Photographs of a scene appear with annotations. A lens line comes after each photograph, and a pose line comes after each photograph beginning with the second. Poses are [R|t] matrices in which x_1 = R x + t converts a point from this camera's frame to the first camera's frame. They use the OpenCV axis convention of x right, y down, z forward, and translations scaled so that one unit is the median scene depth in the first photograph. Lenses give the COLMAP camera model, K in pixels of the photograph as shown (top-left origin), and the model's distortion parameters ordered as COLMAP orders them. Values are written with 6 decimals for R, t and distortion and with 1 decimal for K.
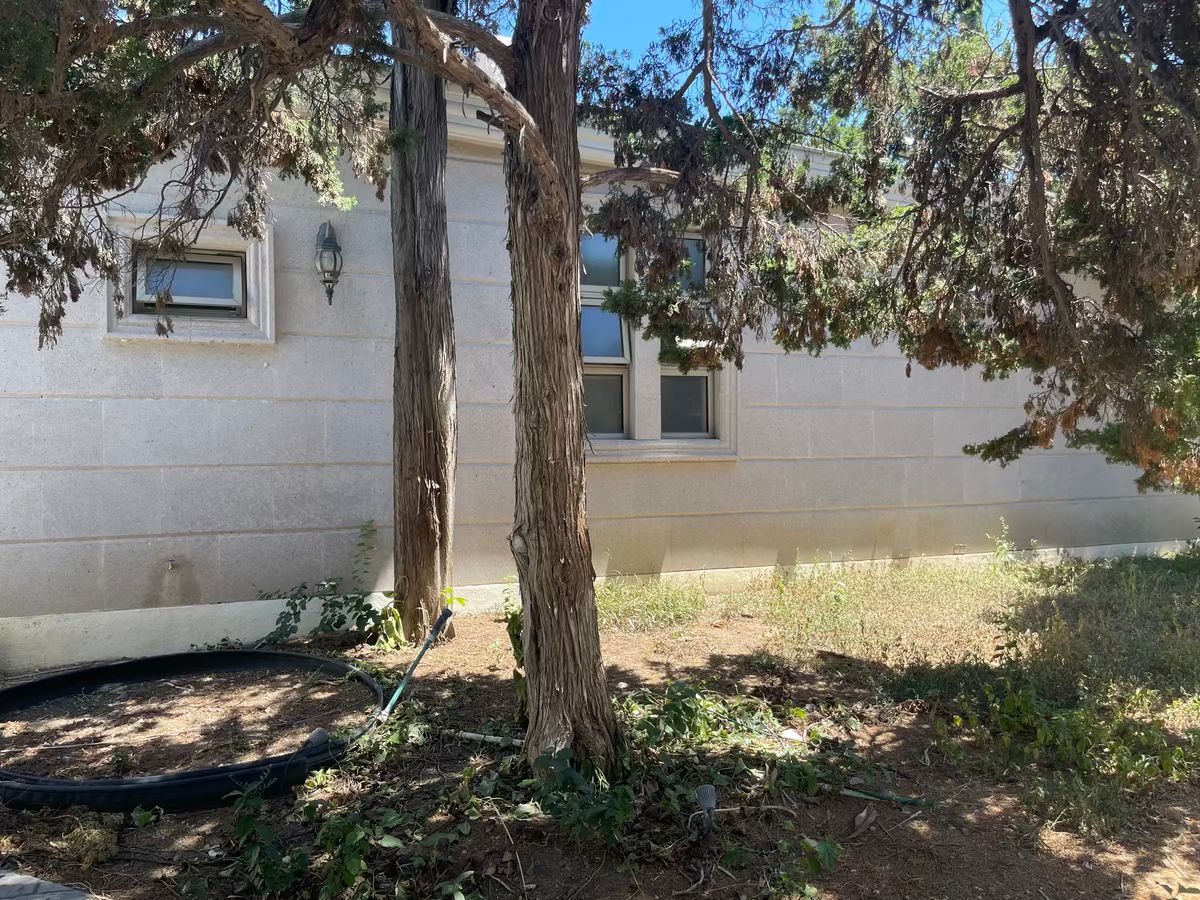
lens RADIAL K [[918.0, 0, 610.1], [0, 918.0, 441.6], [0, 0, 1]] dist [0.074540, -0.100673]
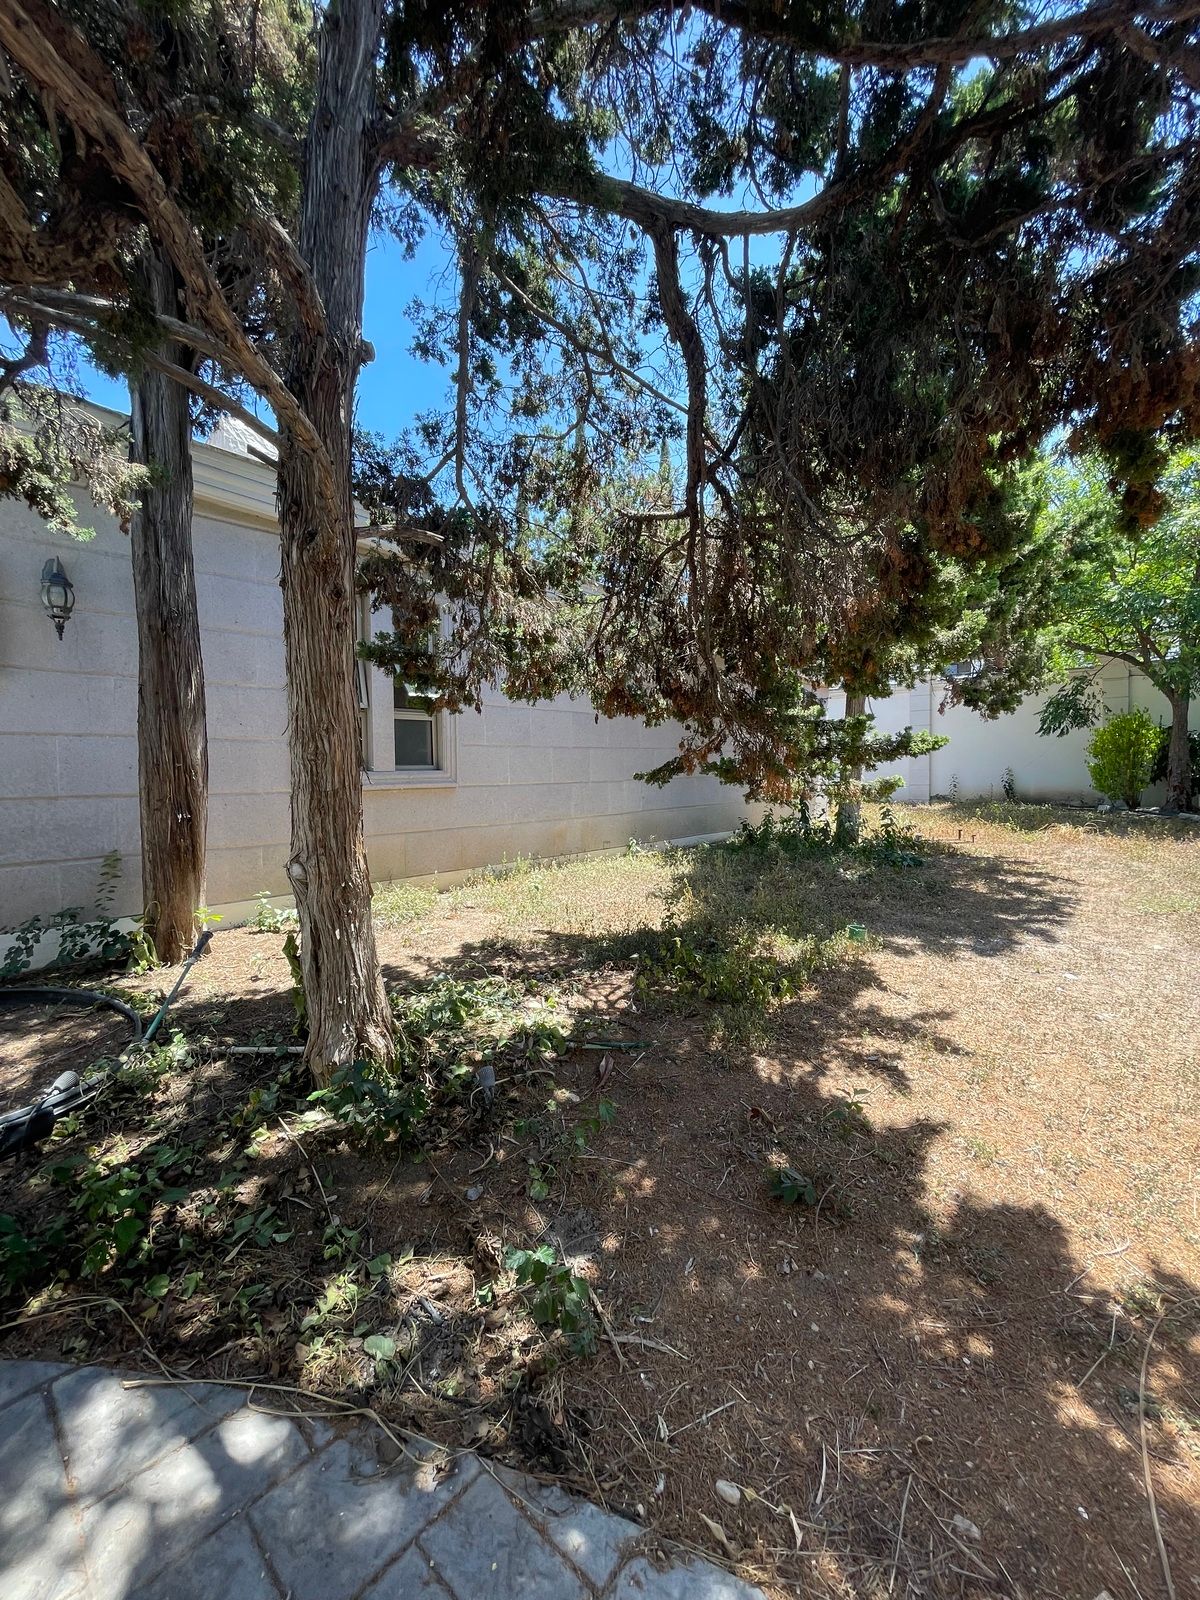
lens RADIAL K [[640.5, 0, 600.1], [0, 640.5, 788.6], [0, 0, 1]] dist [-0.005302, 0.000233]
pose [[0.915321, -0.018156, 0.402315, -0.062762], [0.008039, 0.999608, 0.026821, 0.000890], [-0.402644, -0.021316, 0.915108, 0.162983]]
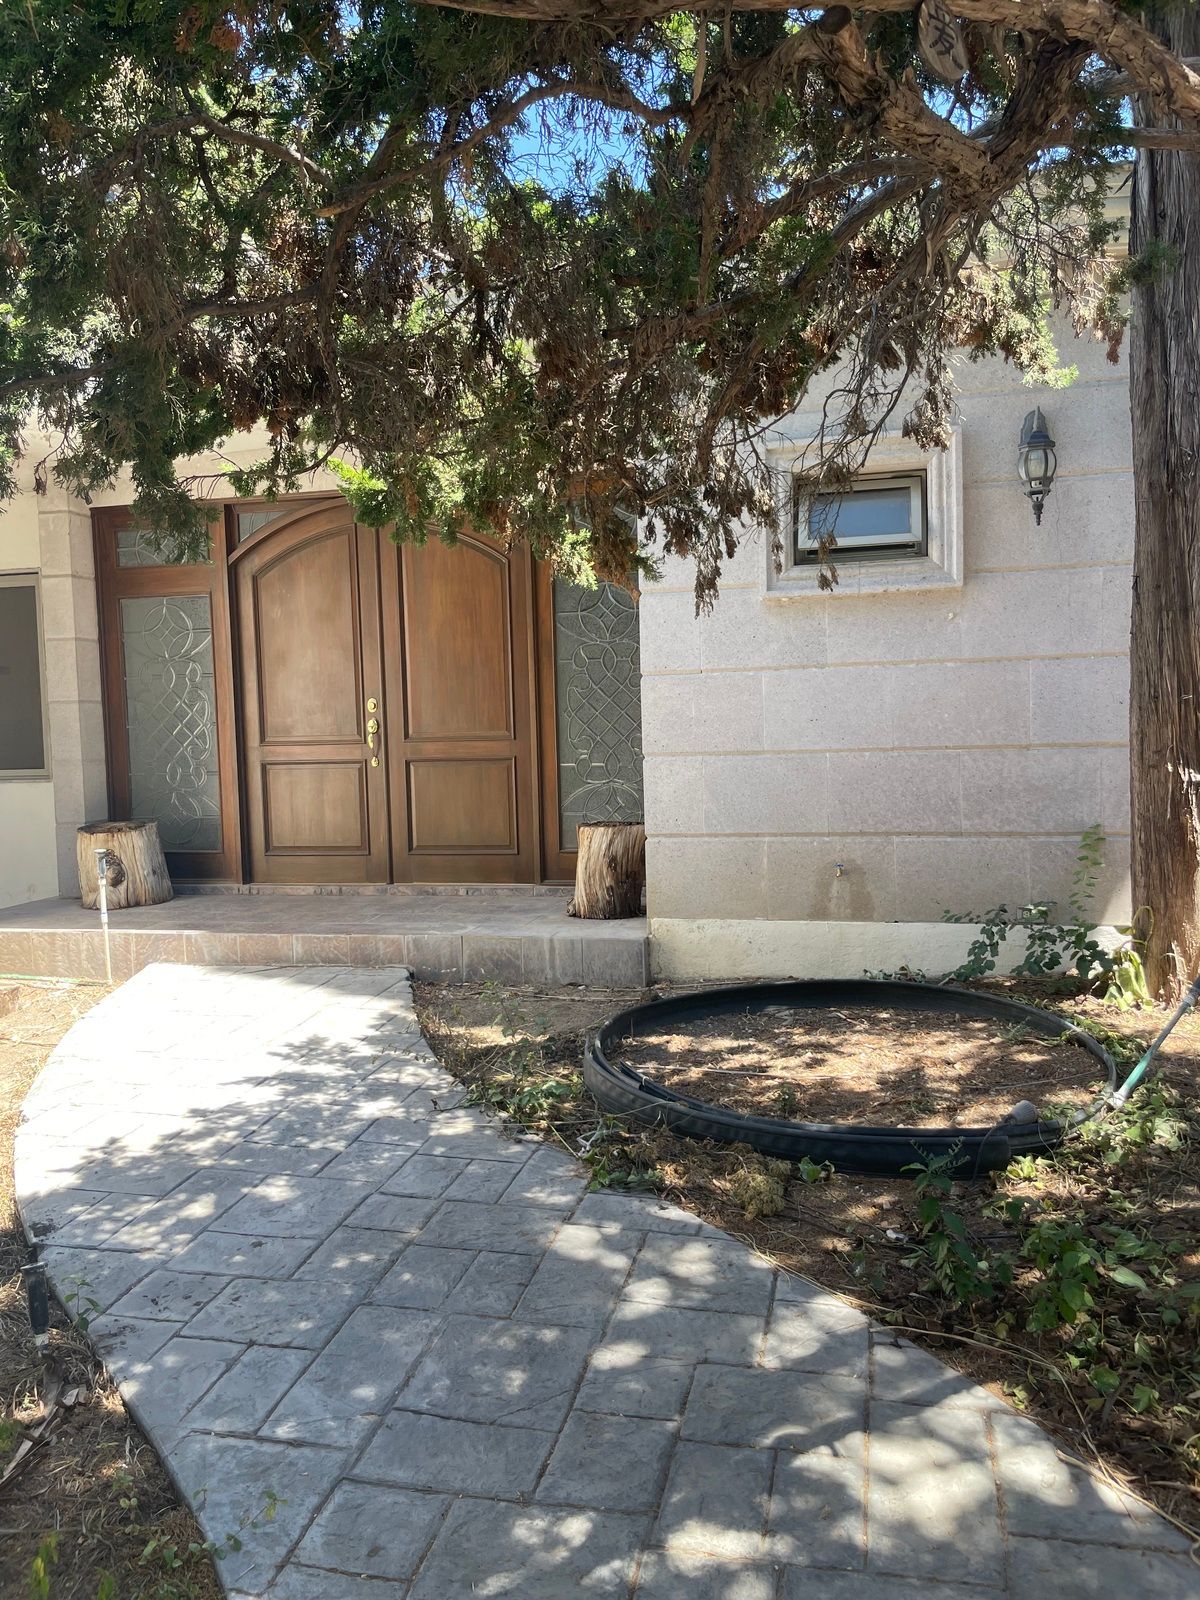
lens RADIAL K [[1224.0, 0, 594.5], [0, 1224.0, 790.1], [0, 0, 1]] dist [0.074540, -0.100673]
pose [[0.801521, 0.014986, -0.597779, -0.001074], [0.021699, 0.998299, 0.054121, -0.001474], [0.597573, -0.056350, 0.799832, 0.012699]]
